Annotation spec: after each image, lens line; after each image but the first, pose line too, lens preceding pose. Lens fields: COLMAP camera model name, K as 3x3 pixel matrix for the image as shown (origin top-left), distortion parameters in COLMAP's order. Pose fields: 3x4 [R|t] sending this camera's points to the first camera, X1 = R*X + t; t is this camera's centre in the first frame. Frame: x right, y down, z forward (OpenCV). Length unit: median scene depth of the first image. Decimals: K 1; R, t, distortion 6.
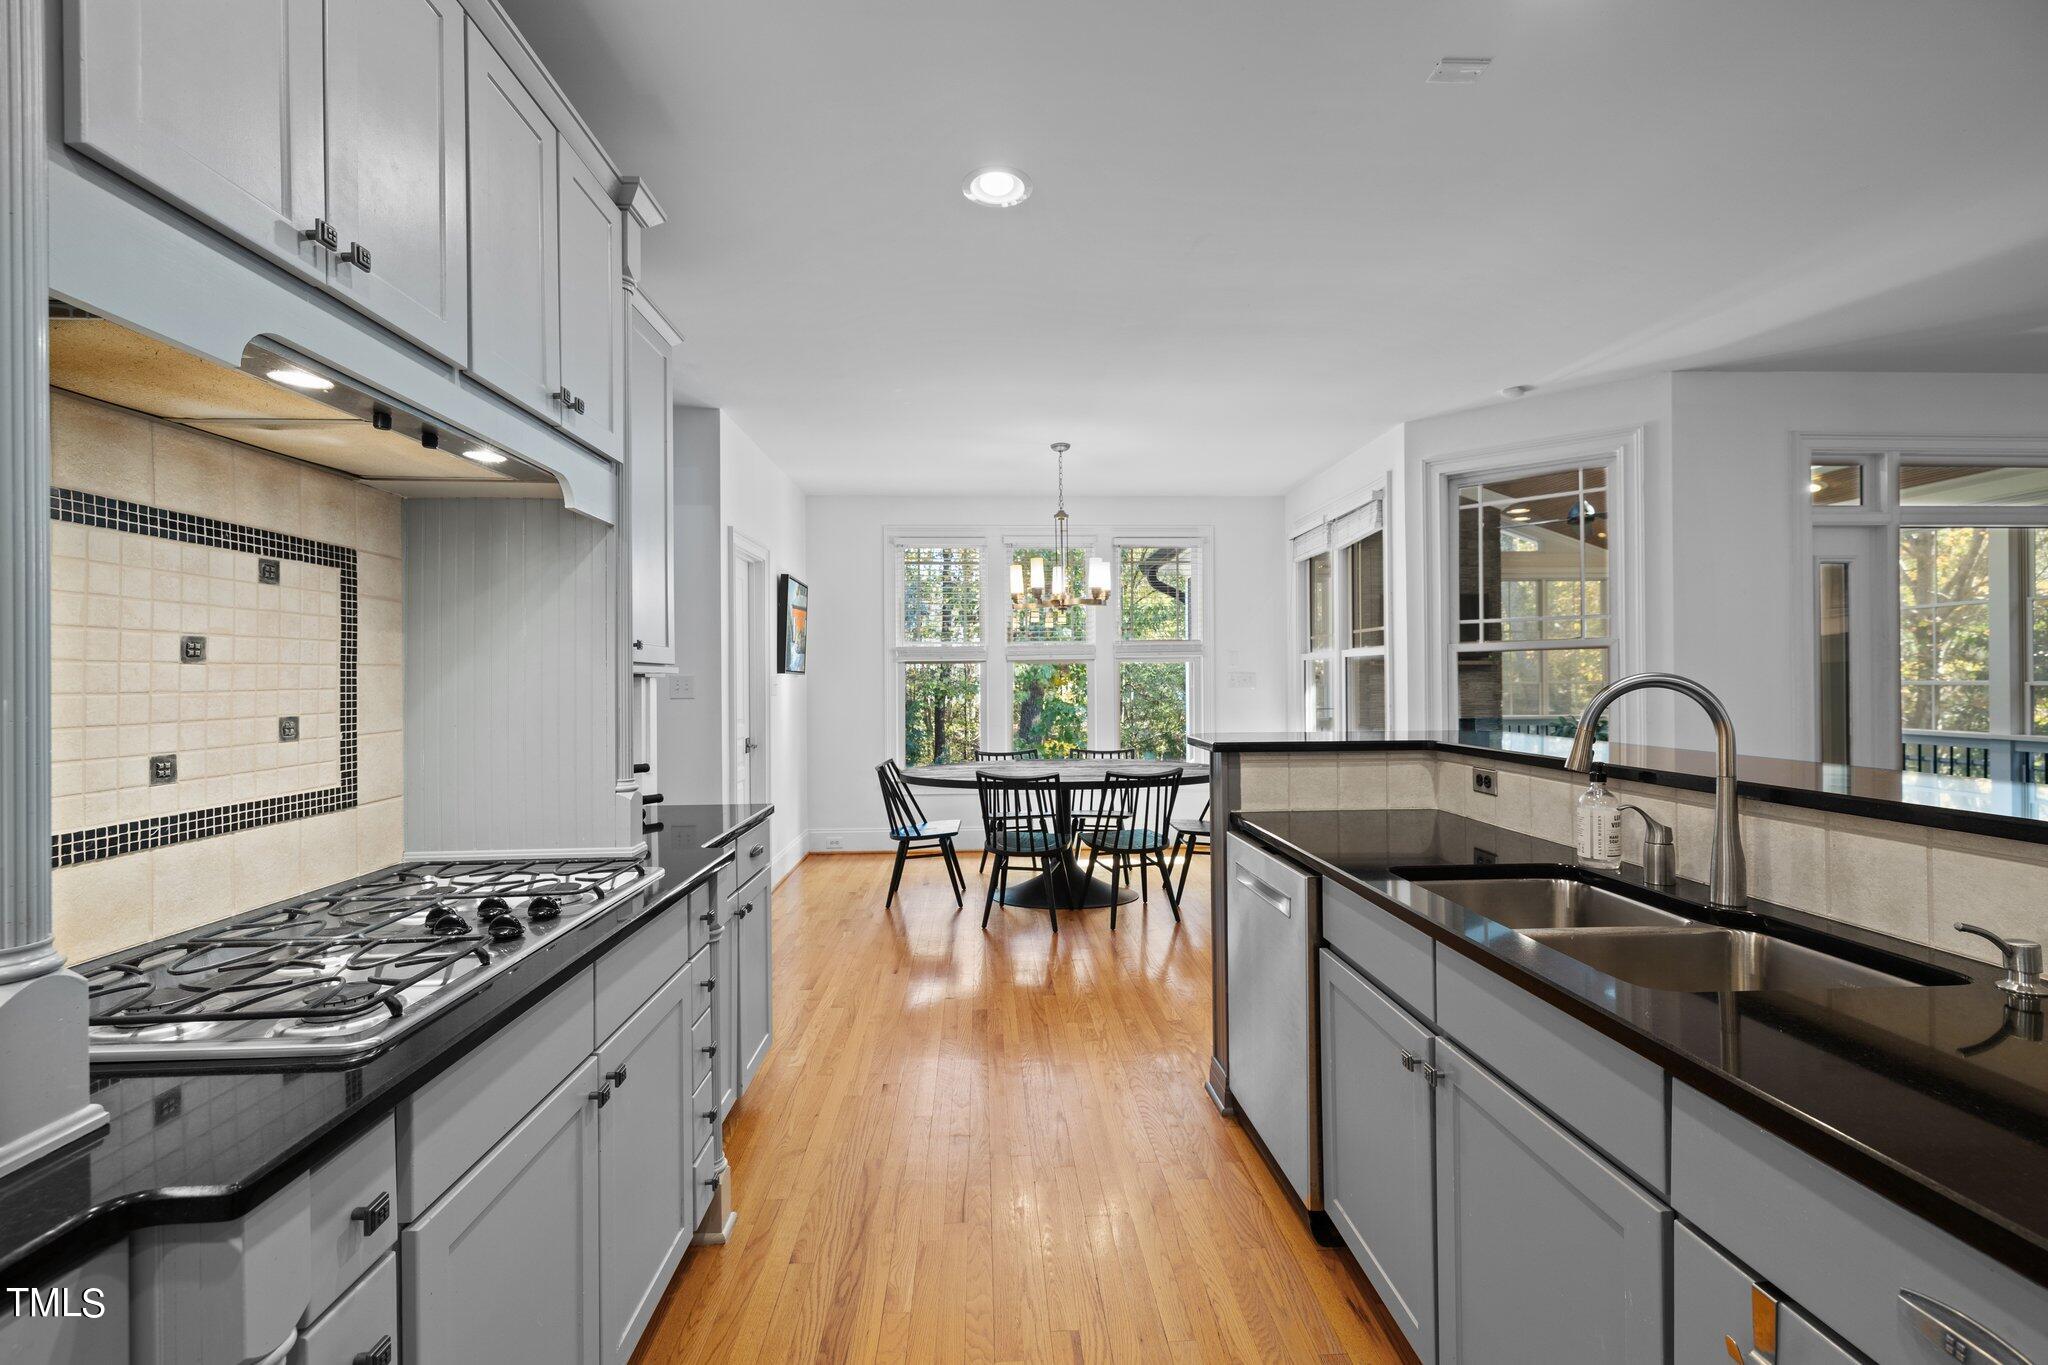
lens RADIAL K [[858.7, 0, 1021.6], [0, 858.7, 676.8], [0, 0, 1]] dist [-0.000238, 0.000568]
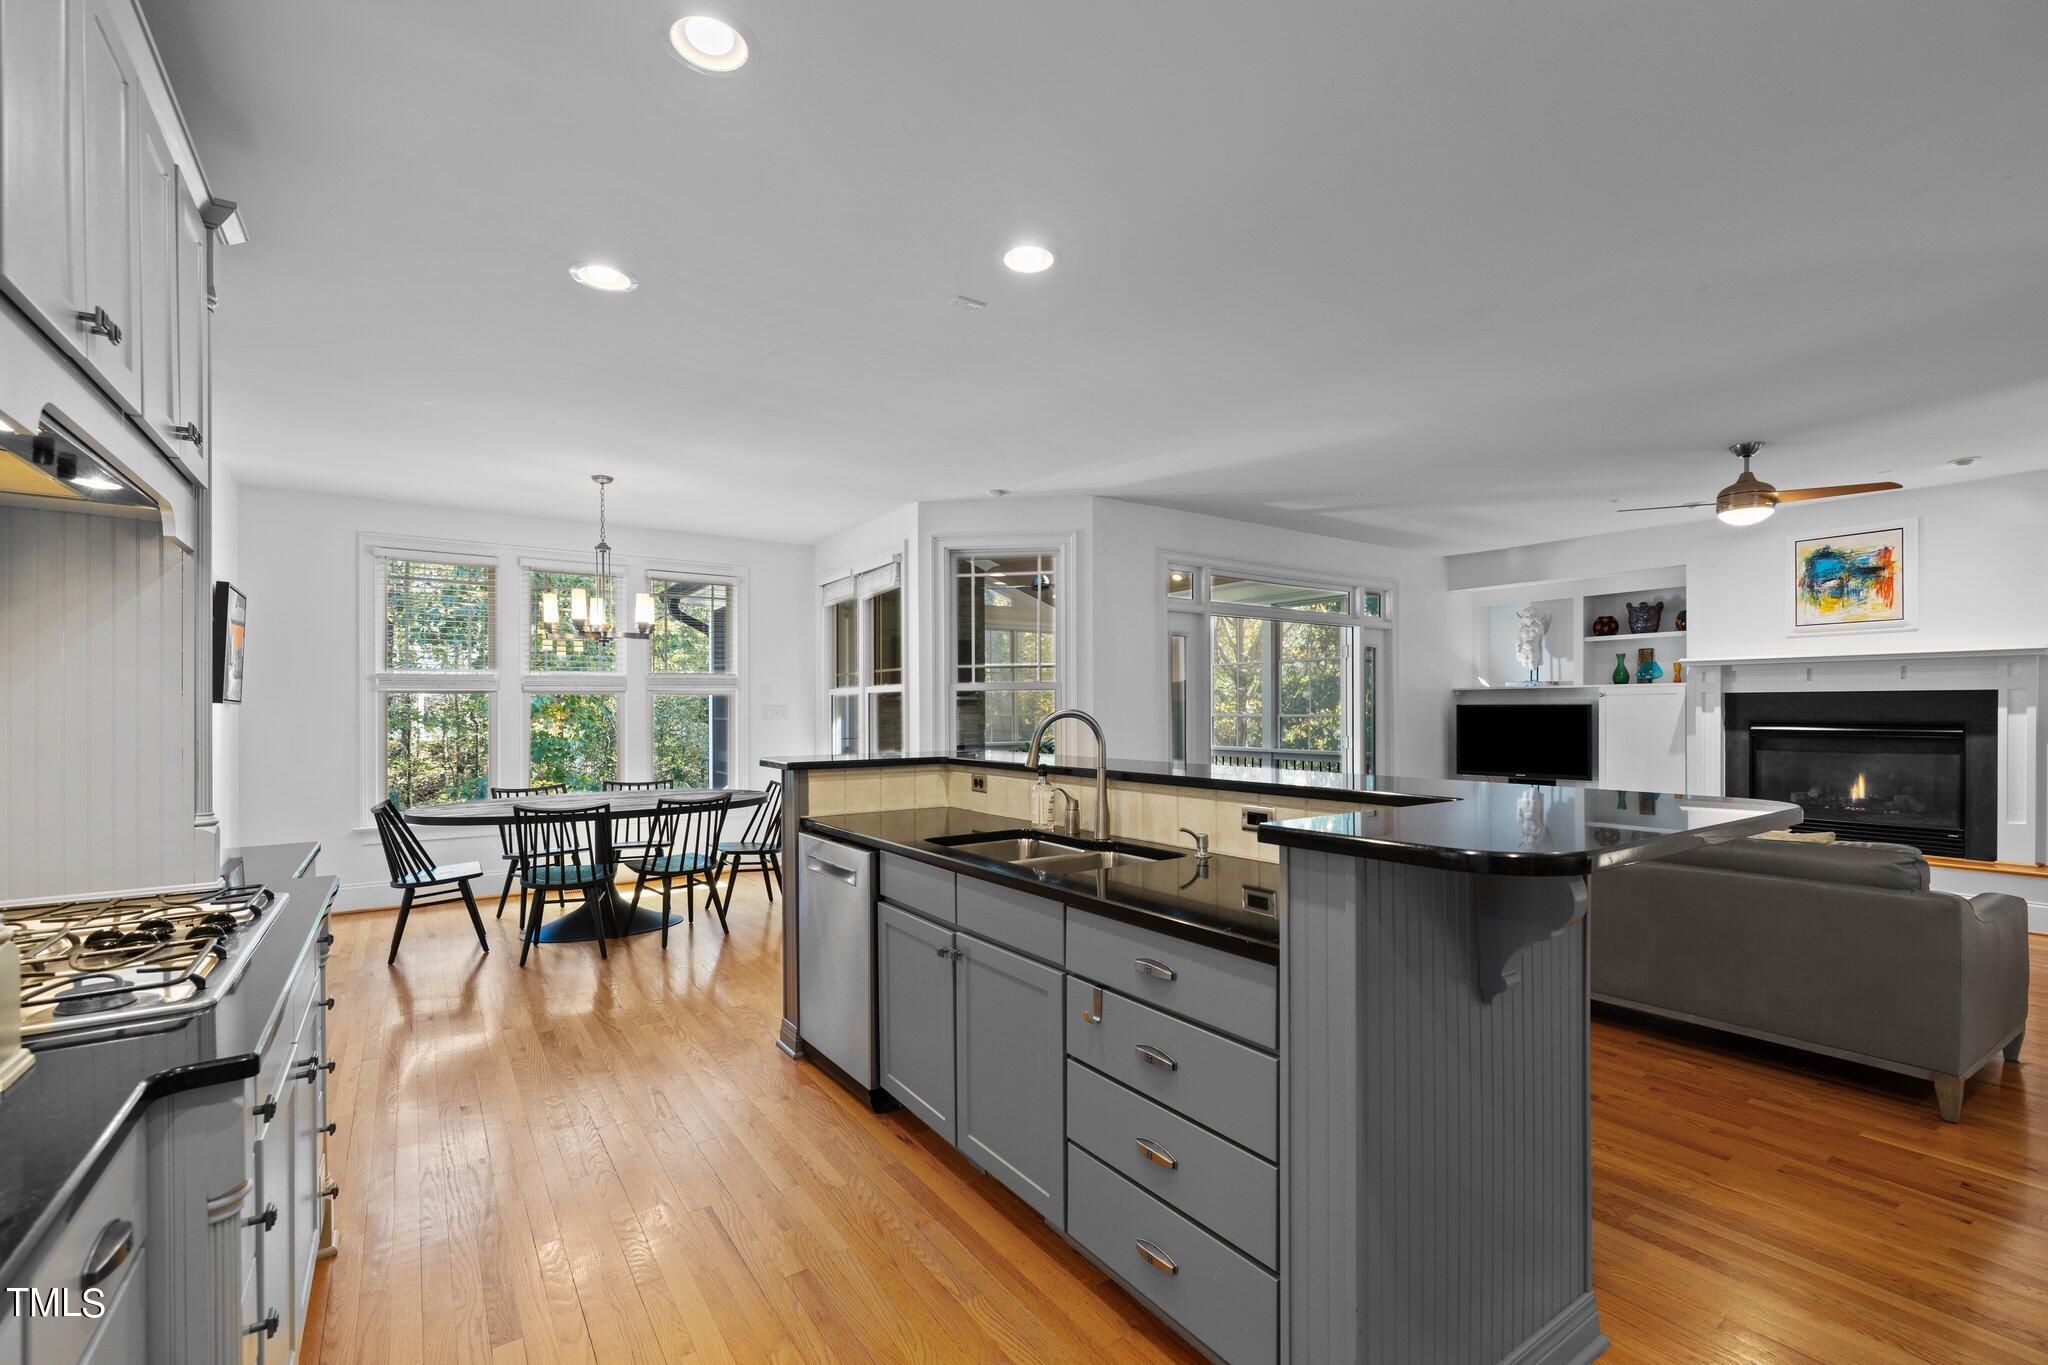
lens RADIAL K [[858.7, 0, 1034.7], [0, 858.7, 711.6], [0, 0, 1]] dist [-0.000238, 0.000568]
pose [[0.842119, 0.002989, 0.539283, -0.085947], [-0.004580, 0.999988, 0.001611, -0.000619], [-0.539272, -0.003827, 0.842123, -0.141844]]
